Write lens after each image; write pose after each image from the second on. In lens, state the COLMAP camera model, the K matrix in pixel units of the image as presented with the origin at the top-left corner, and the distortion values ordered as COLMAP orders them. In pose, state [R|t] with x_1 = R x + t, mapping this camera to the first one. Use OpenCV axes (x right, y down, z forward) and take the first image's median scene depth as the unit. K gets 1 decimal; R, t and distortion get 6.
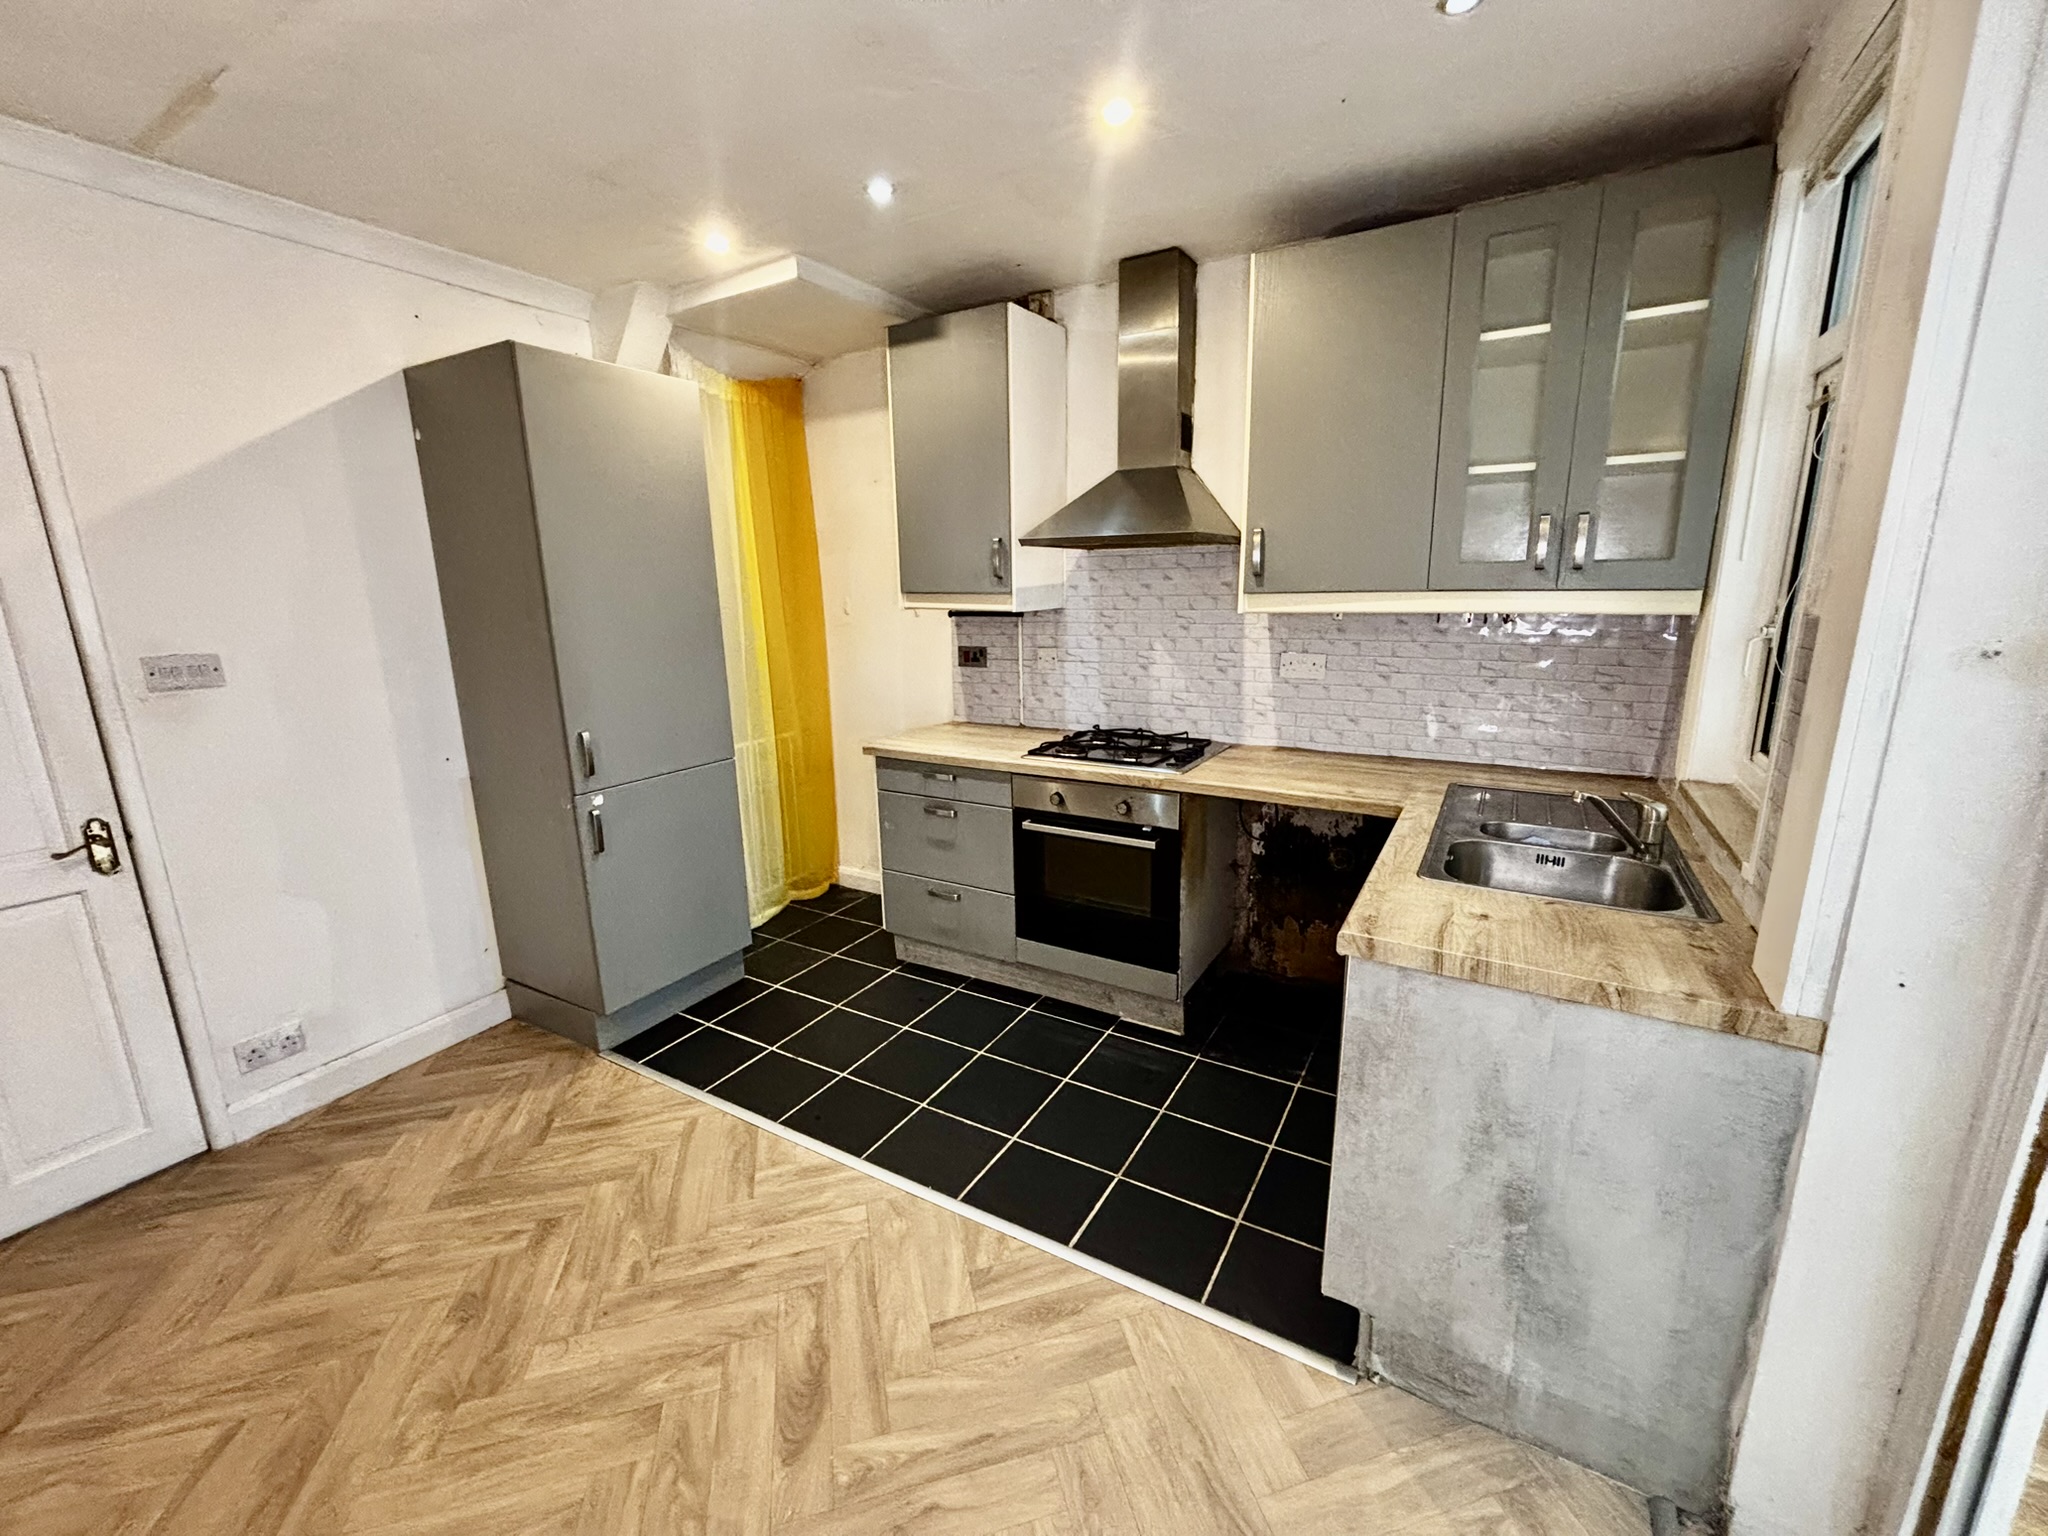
lens RADIAL K [[827.1, 0, 1022.8], [0, 827.1, 769.6], [0, 0, 1]] dist [-0.003837, 0.001481]
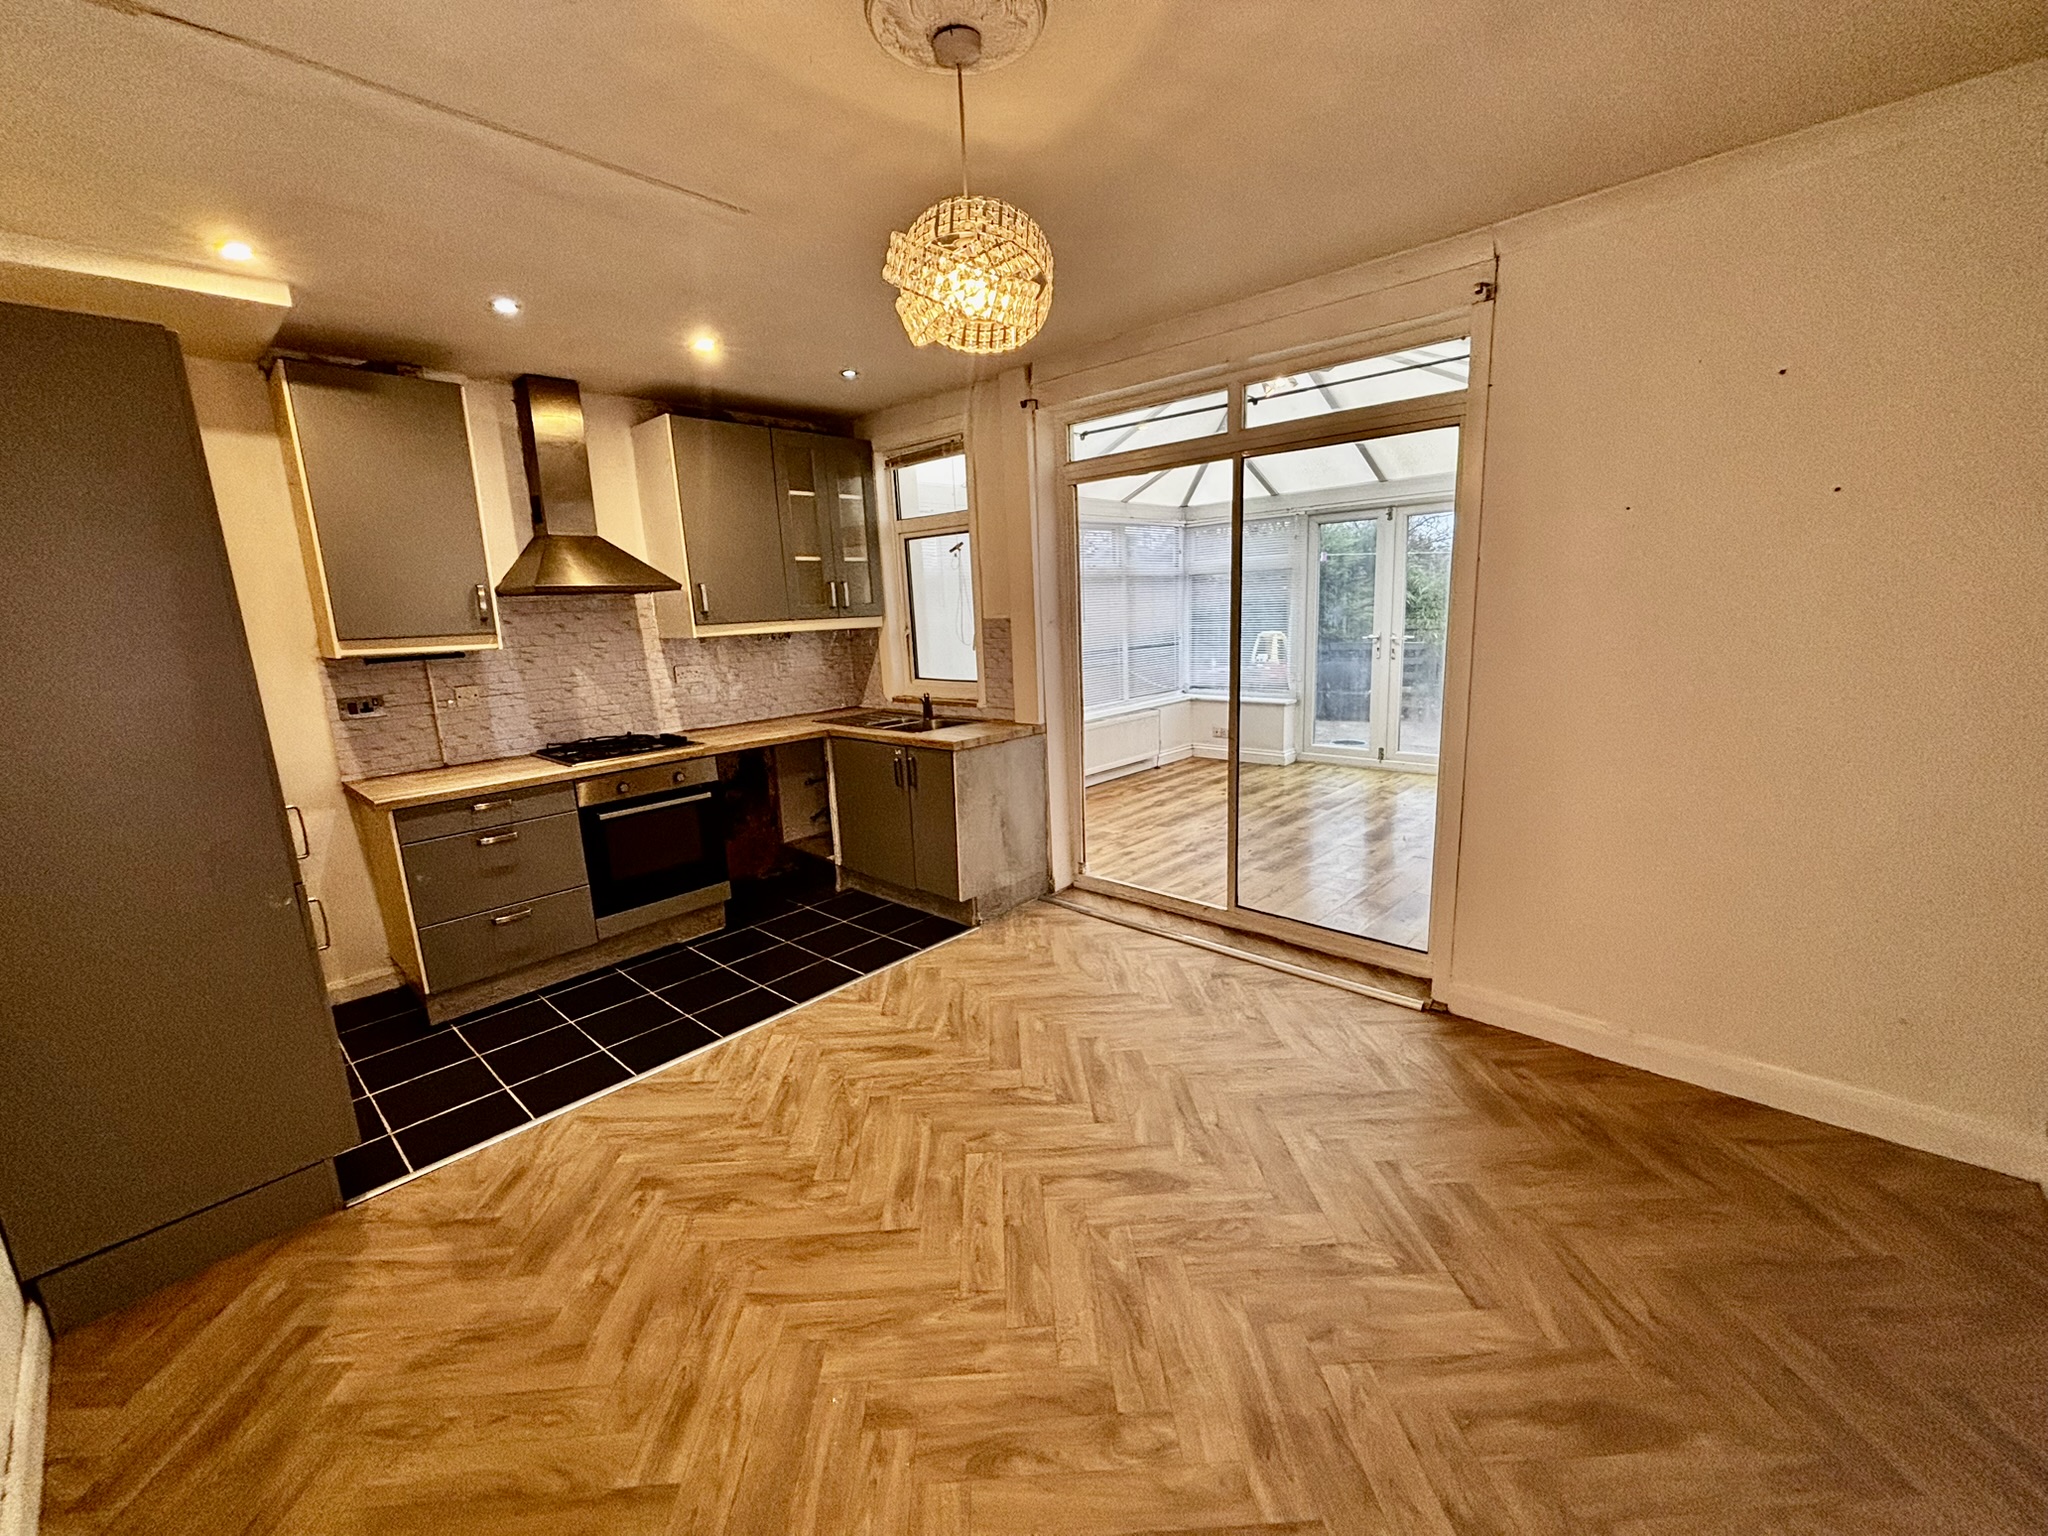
lens RADIAL K [[827.1, 0, 1025.5], [0, 827.1, 770.0], [0, 0, 1]] dist [-0.003837, 0.001481]
pose [[0.206710, -0.187465, 0.960275, -1.169377], [0.250362, 0.958930, 0.133309, -0.005205], [-0.945827, 0.212860, 0.245155, 0.096999]]
